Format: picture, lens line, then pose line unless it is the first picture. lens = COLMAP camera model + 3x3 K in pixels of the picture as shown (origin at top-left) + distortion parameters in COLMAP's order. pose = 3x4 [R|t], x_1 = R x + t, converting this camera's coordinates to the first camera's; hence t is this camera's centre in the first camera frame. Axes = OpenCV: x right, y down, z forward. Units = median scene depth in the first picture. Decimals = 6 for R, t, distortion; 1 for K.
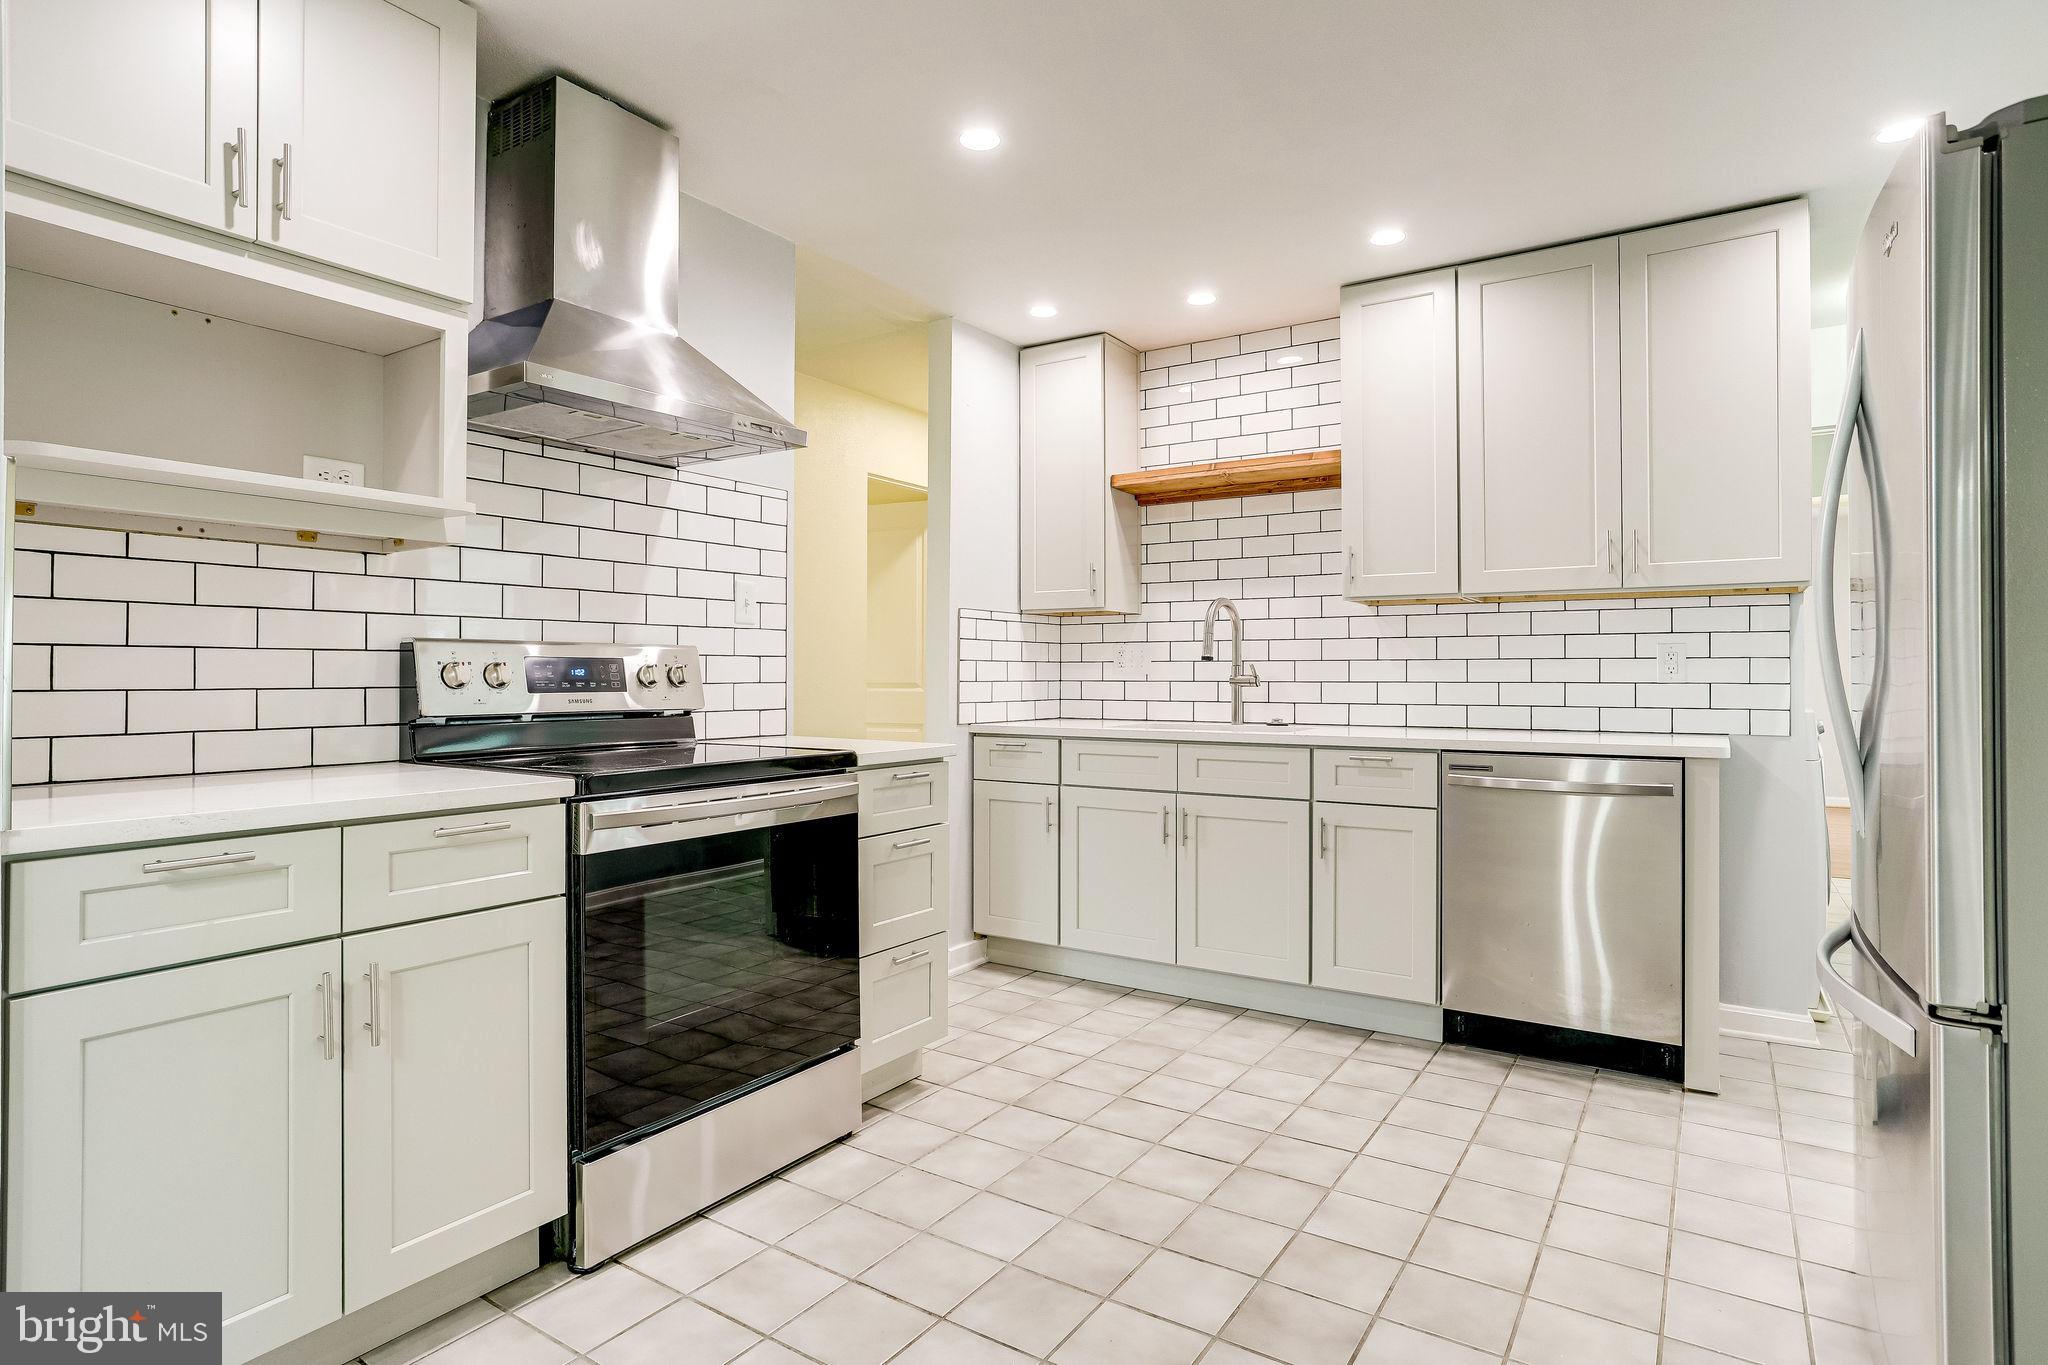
lens RADIAL K [[1076.8, 0, 1015.6], [0, 1076.8, 667.3], [0, 0, 1]] dist [-0.067720, 0.059414]
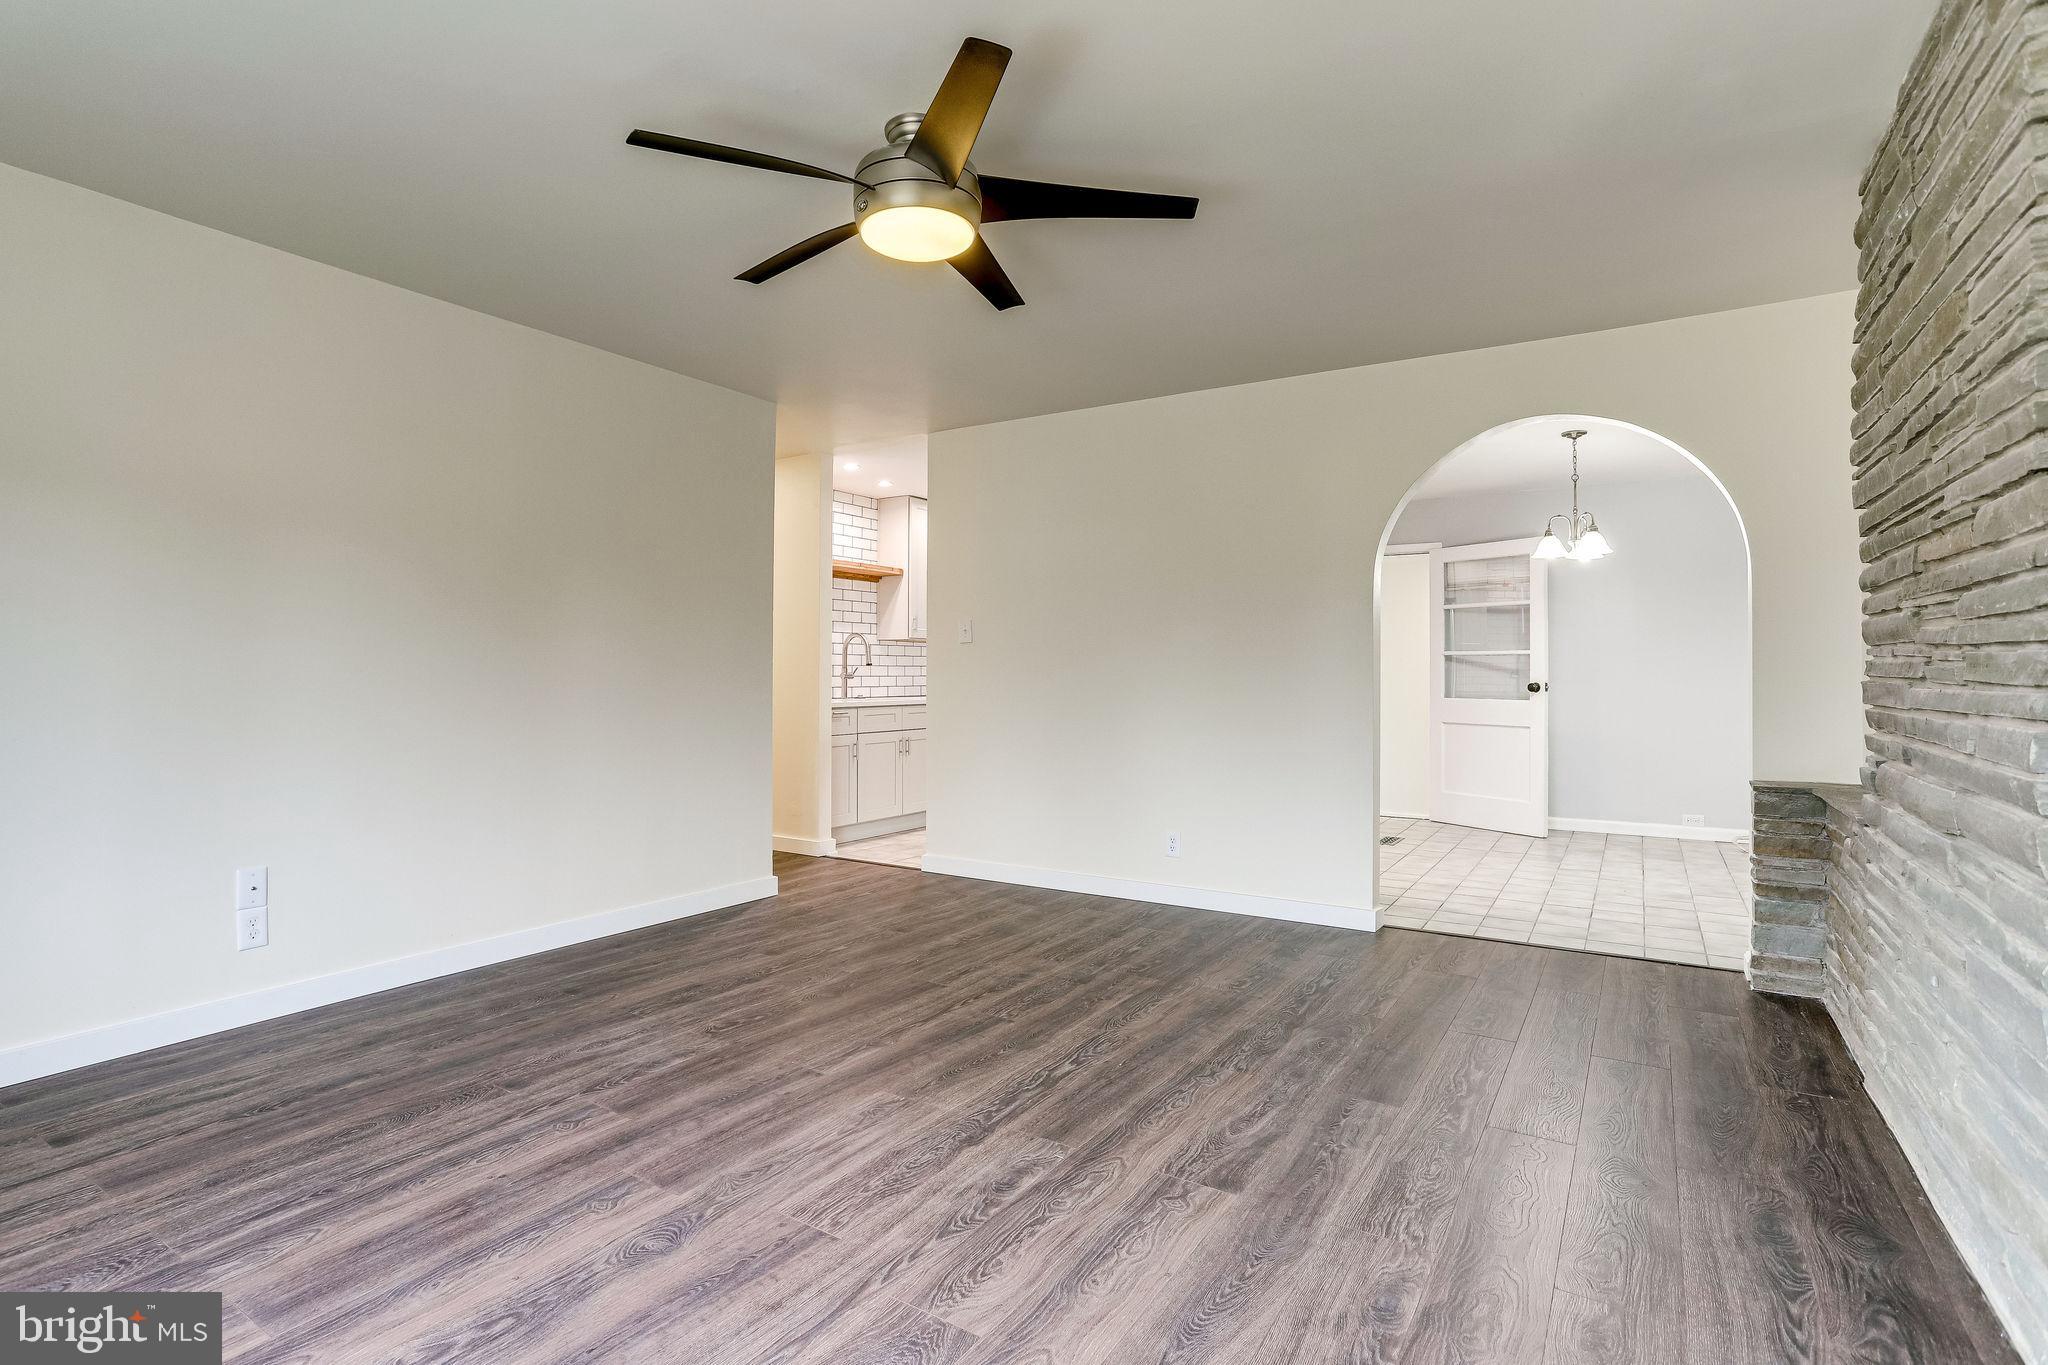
lens RADIAL K [[992.8, 0, 1014.2], [0, 992.8, 671.0], [0, 0, 1]] dist [-0.056171, 0.033639]
pose [[-0.017307, 0.001873, 0.999848, -1.957221], [-0.007379, 0.999971, -0.002001, 0.006646], [-0.999823, -0.007412, -0.017293, 0.920390]]
